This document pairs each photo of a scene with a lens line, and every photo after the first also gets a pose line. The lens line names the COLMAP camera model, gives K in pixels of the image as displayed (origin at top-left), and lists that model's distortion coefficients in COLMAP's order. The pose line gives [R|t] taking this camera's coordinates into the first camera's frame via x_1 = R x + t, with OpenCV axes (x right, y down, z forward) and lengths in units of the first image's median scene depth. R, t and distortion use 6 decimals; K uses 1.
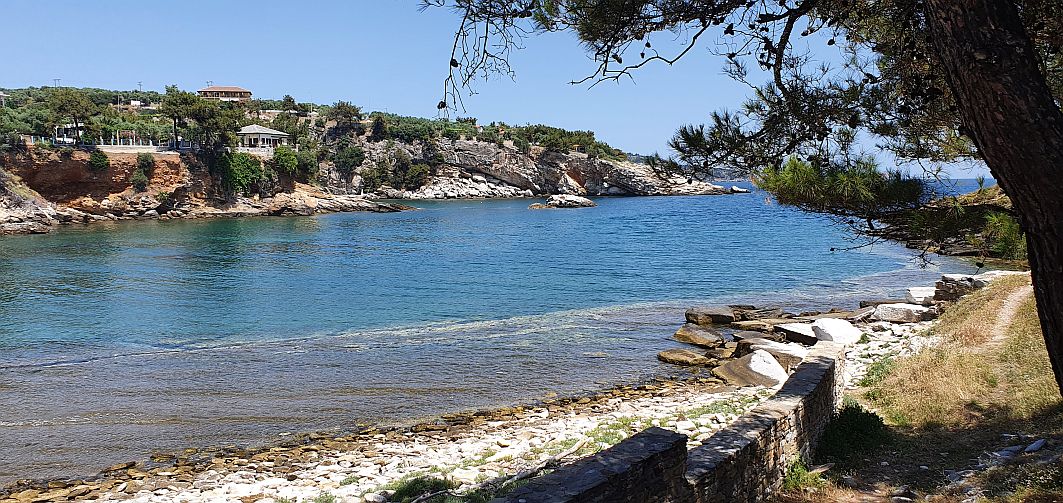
lens RADIAL K [[840.7, 0, 519.7], [0, 840.7, 269.2], [0, 0, 1]] dist [0.108485, -0.199476]
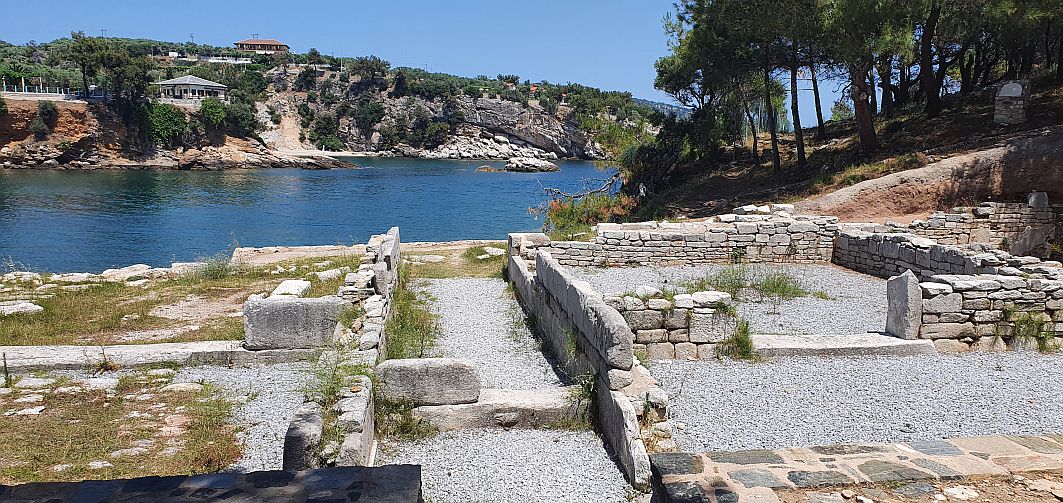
lens RADIAL K [[840.7, 0, 519.7], [0, 840.7, 269.2], [0, 0, 1]] dist [0.108485, -0.199476]
pose [[0.990829, 0.048082, -0.126281, 0.260629], [-0.042358, 0.997967, 0.047628, -0.014612], [0.128314, -0.041842, 0.990850, 0.101360]]
